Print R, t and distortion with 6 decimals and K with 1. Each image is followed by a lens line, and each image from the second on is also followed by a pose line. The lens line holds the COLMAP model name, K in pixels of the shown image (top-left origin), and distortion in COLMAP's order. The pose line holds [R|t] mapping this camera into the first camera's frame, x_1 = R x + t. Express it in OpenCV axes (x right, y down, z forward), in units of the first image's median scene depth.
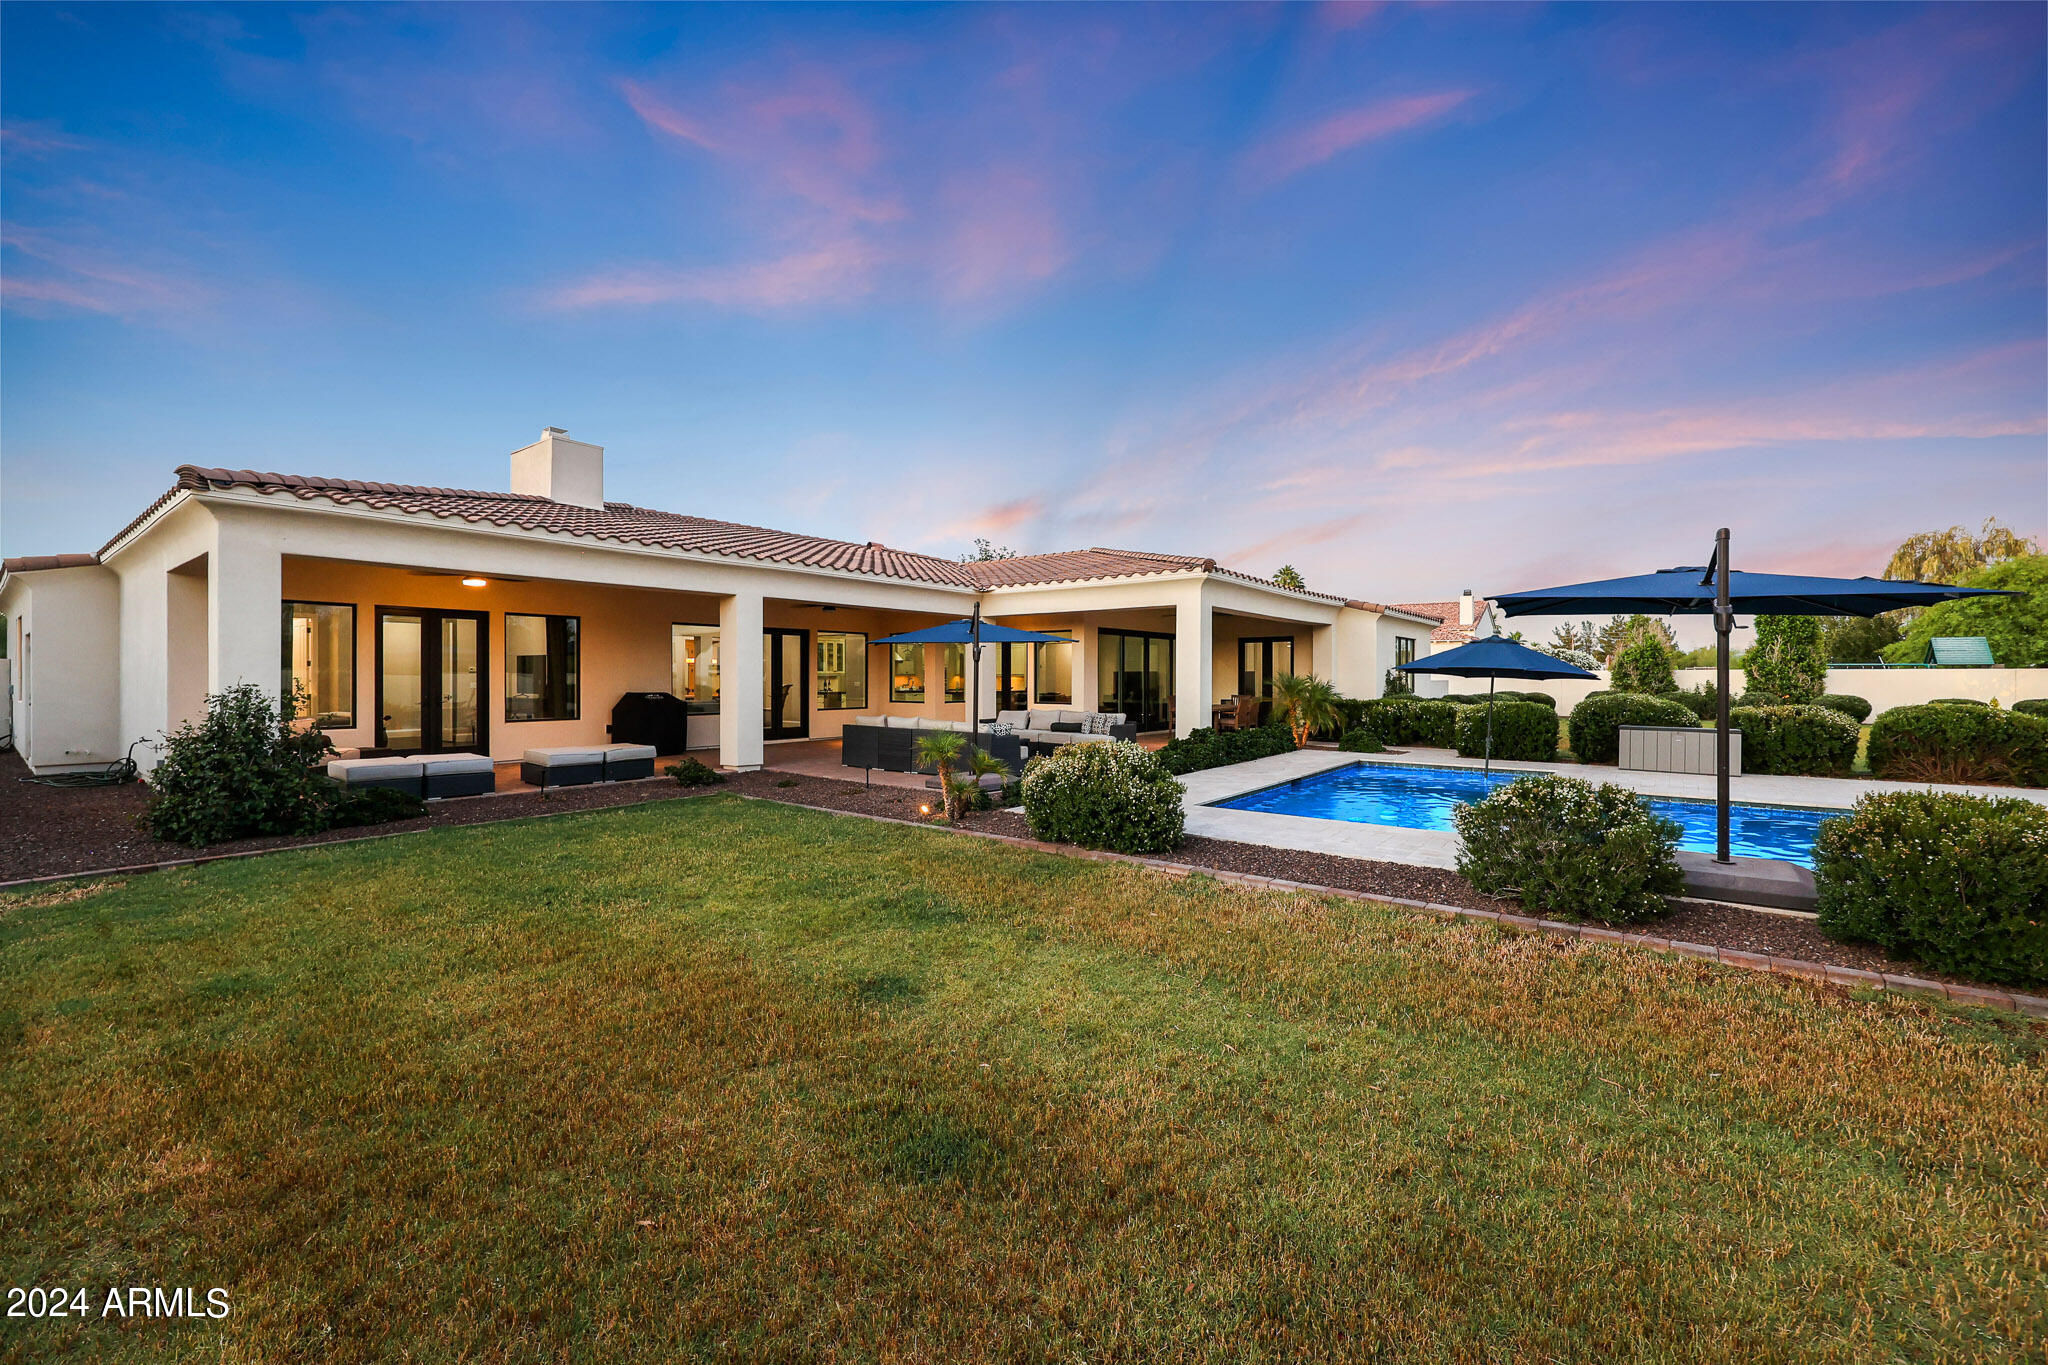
lens RADIAL K [[827.0, 0, 1050.7], [0, 827.0, 675.2], [0, 0, 1]] dist [-0.009700, 0.001503]
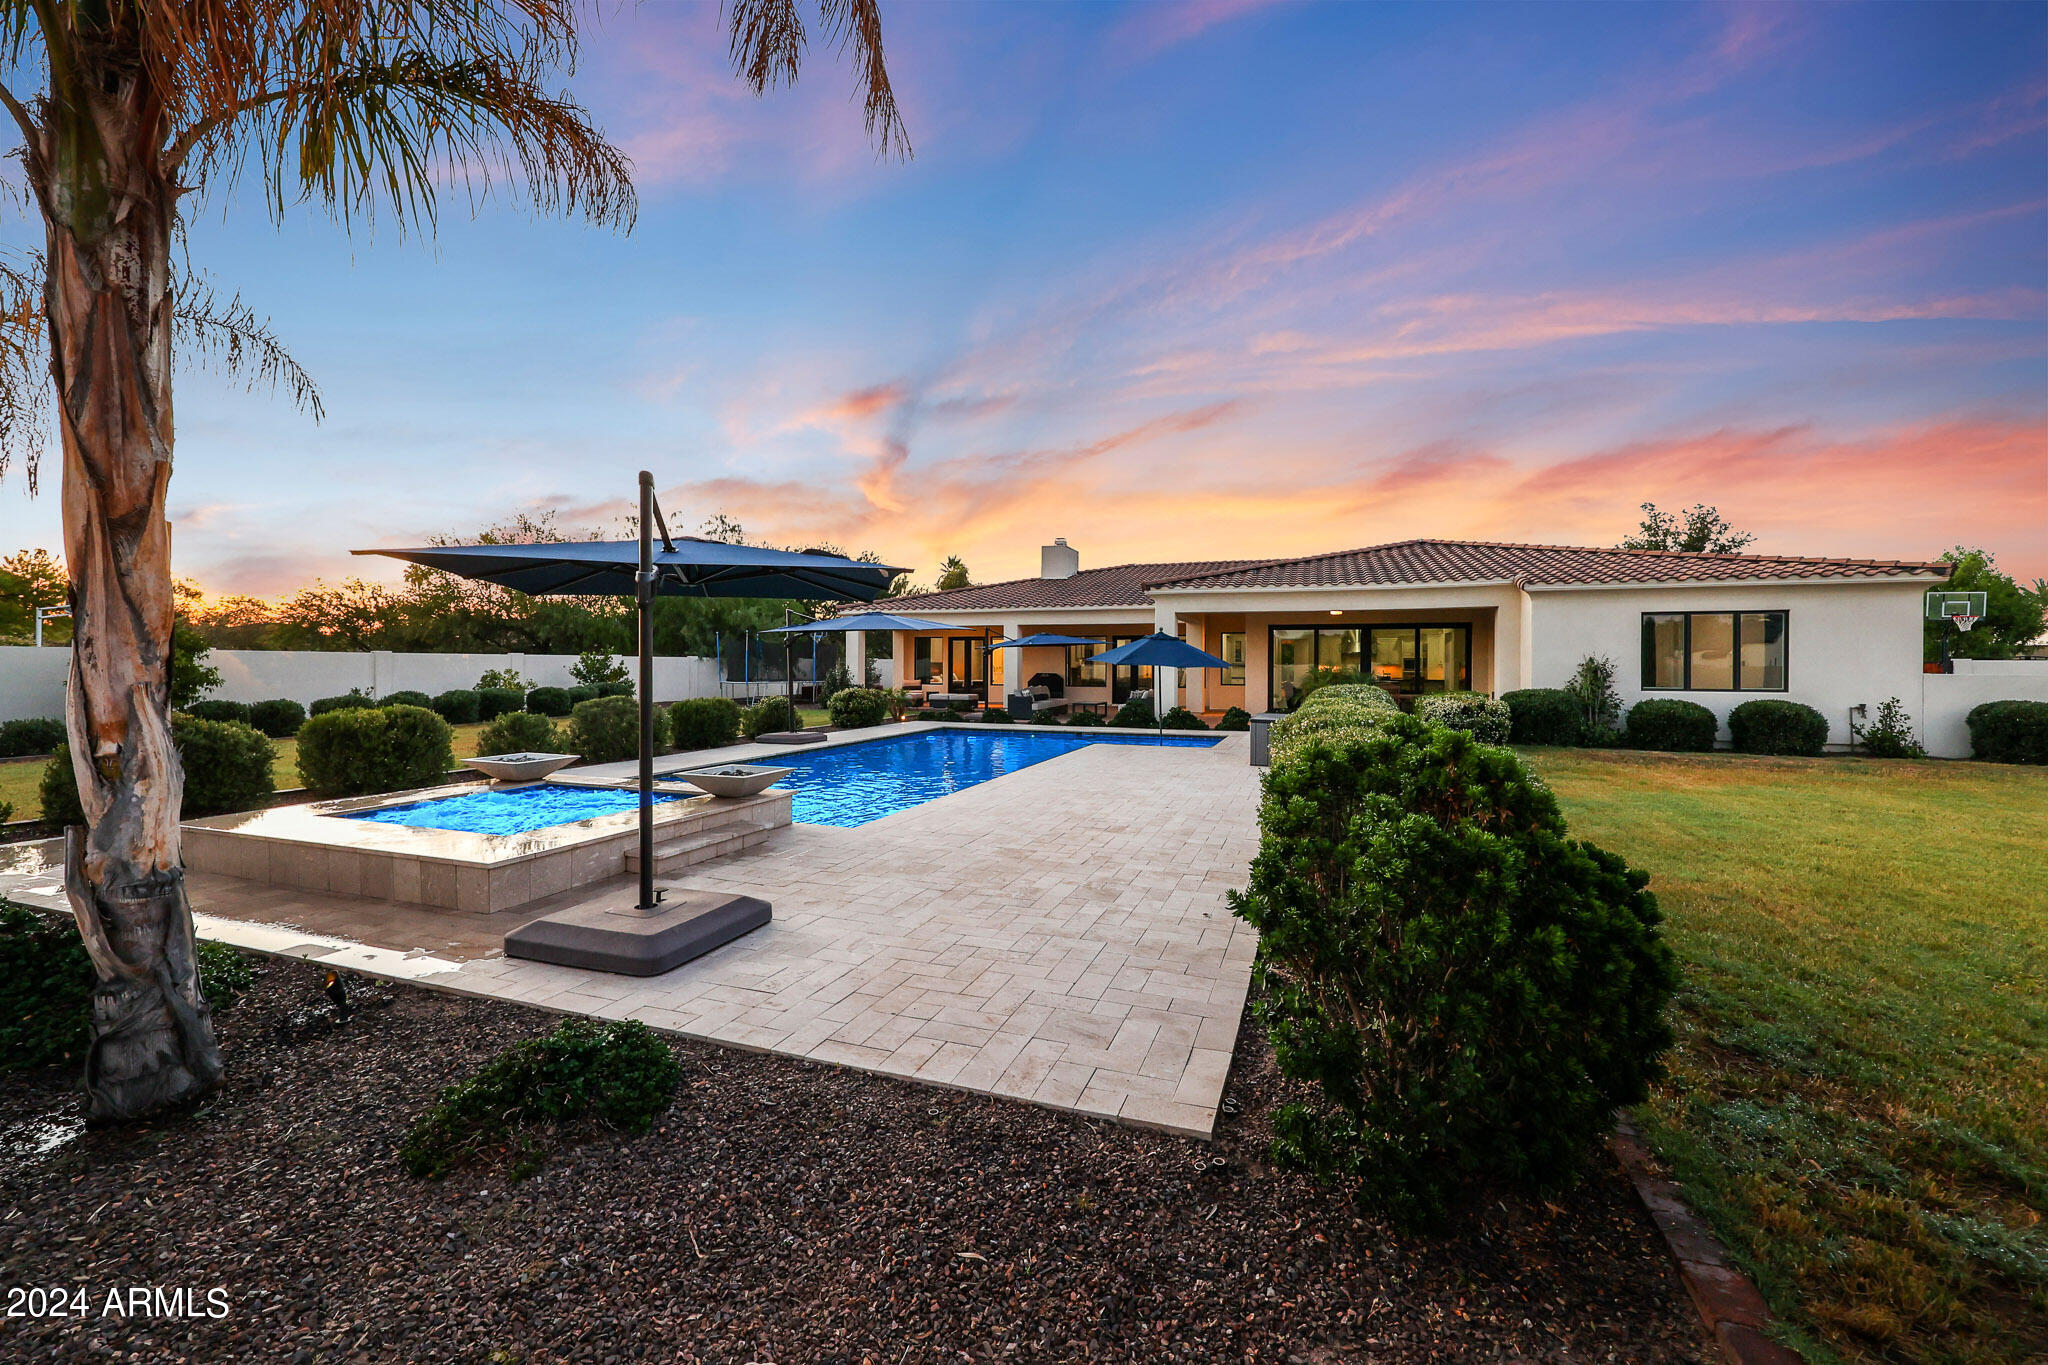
lens RADIAL K [[827.0, 0, 1026.2], [0, 827.0, 691.2], [0, 0, 1]] dist [-0.009700, 0.001503]
pose [[0.301565, 0.033244, -0.952866, 1.542496], [0.000065, 0.999391, 0.034887, -0.001766], [0.953446, -0.010583, 0.301380, 0.375589]]
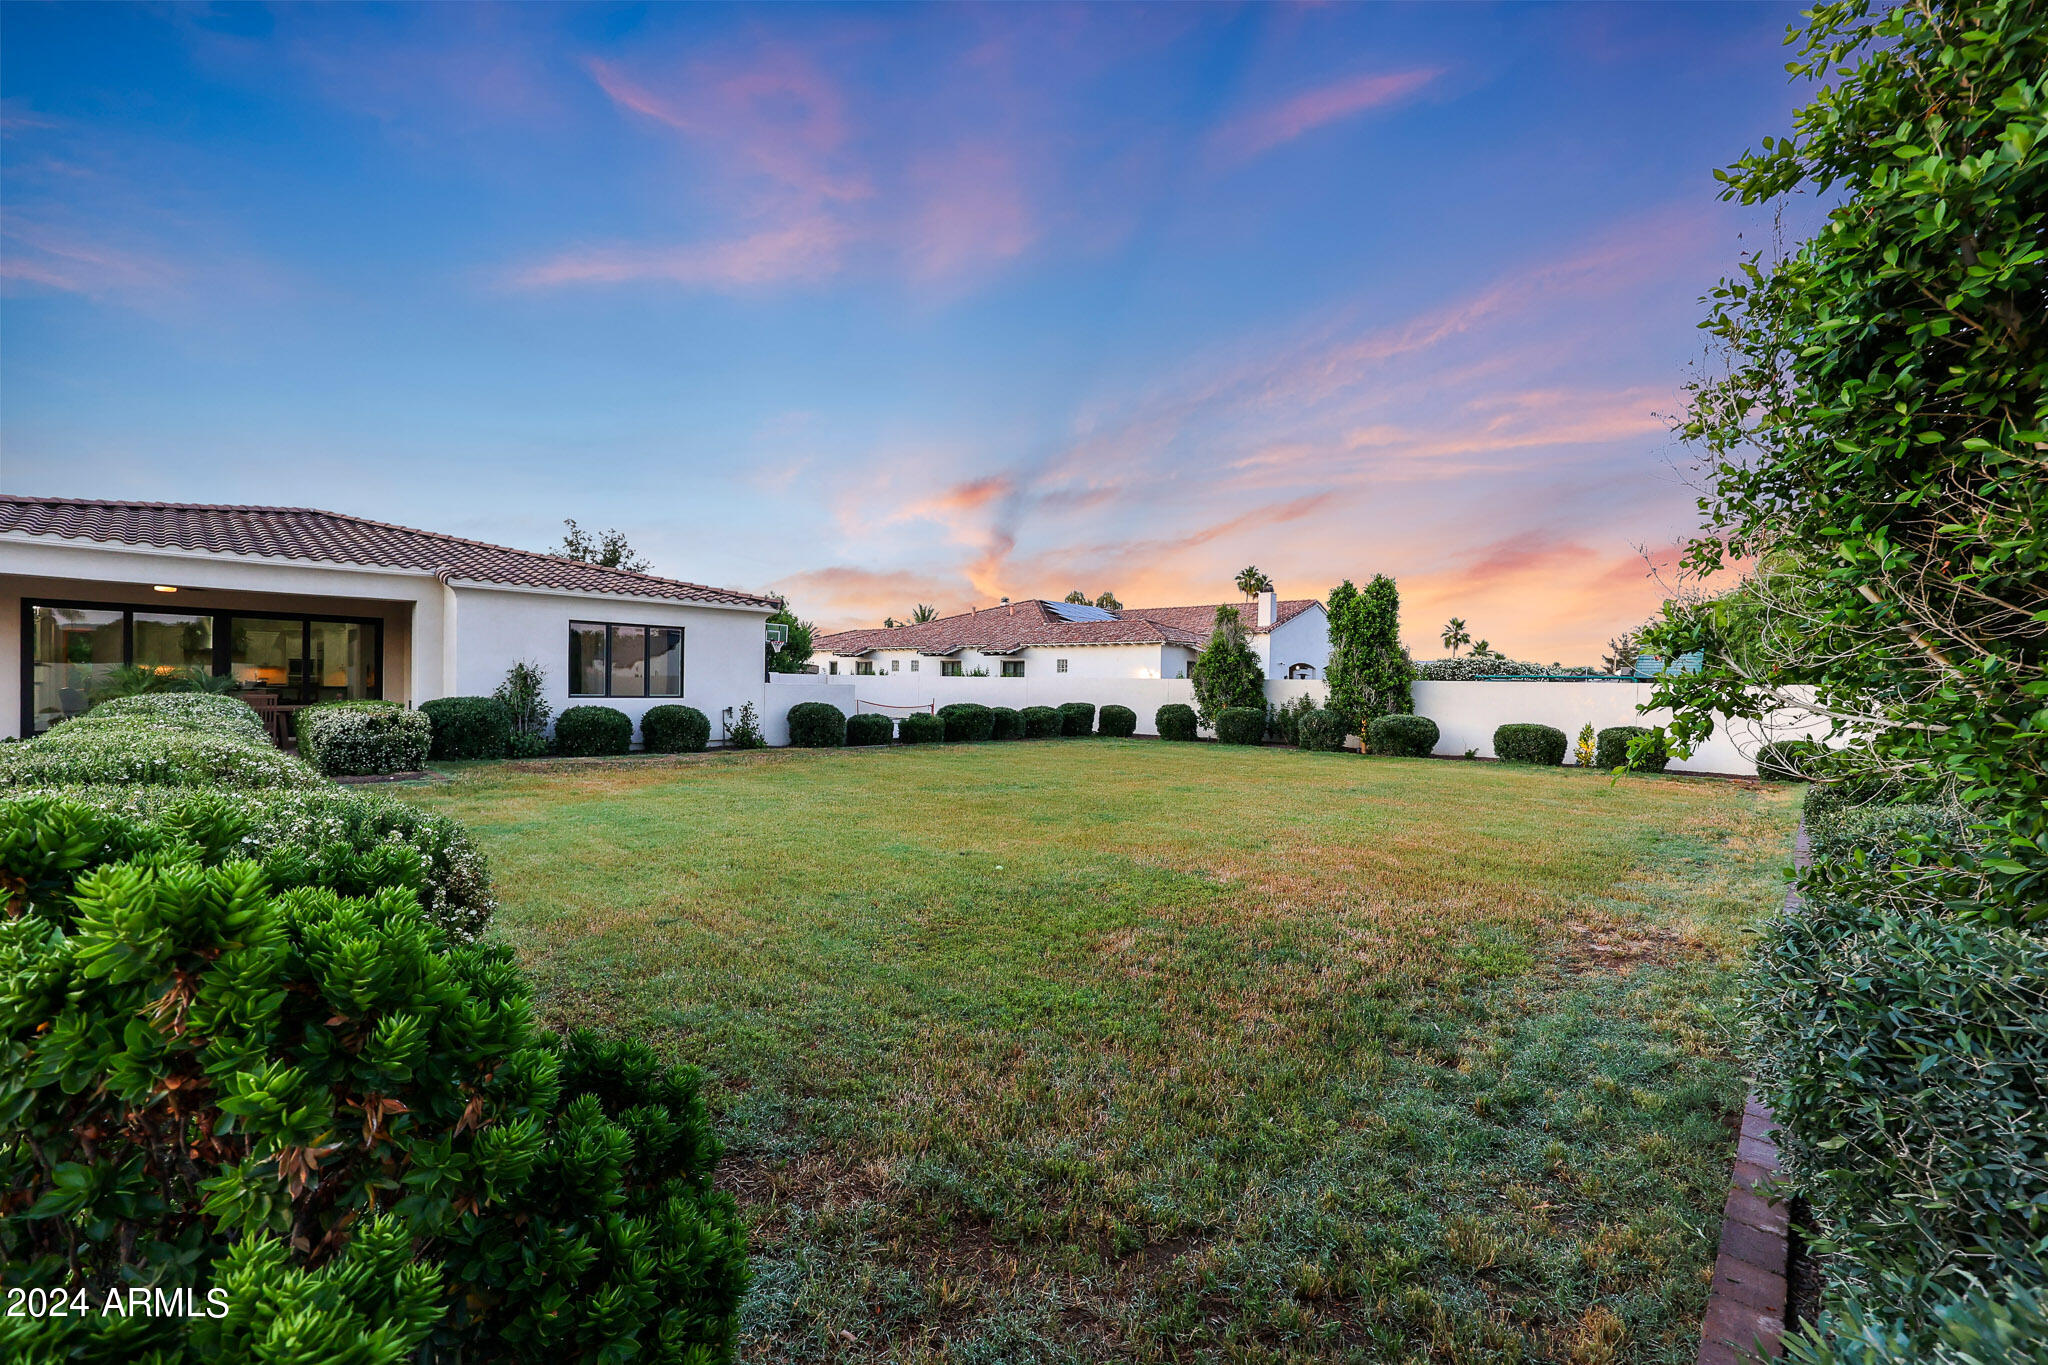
lens RADIAL K [[827.0, 0, 1003.9], [0, 827.0, 682.6], [0, 0, 1]] dist [-0.009700, 0.001503]
pose [[0.991561, 0.020577, -0.127996, 1.451113], [-0.020318, 0.999788, 0.003332, -0.000016], [0.128037, -0.000703, 0.991769, 0.481378]]
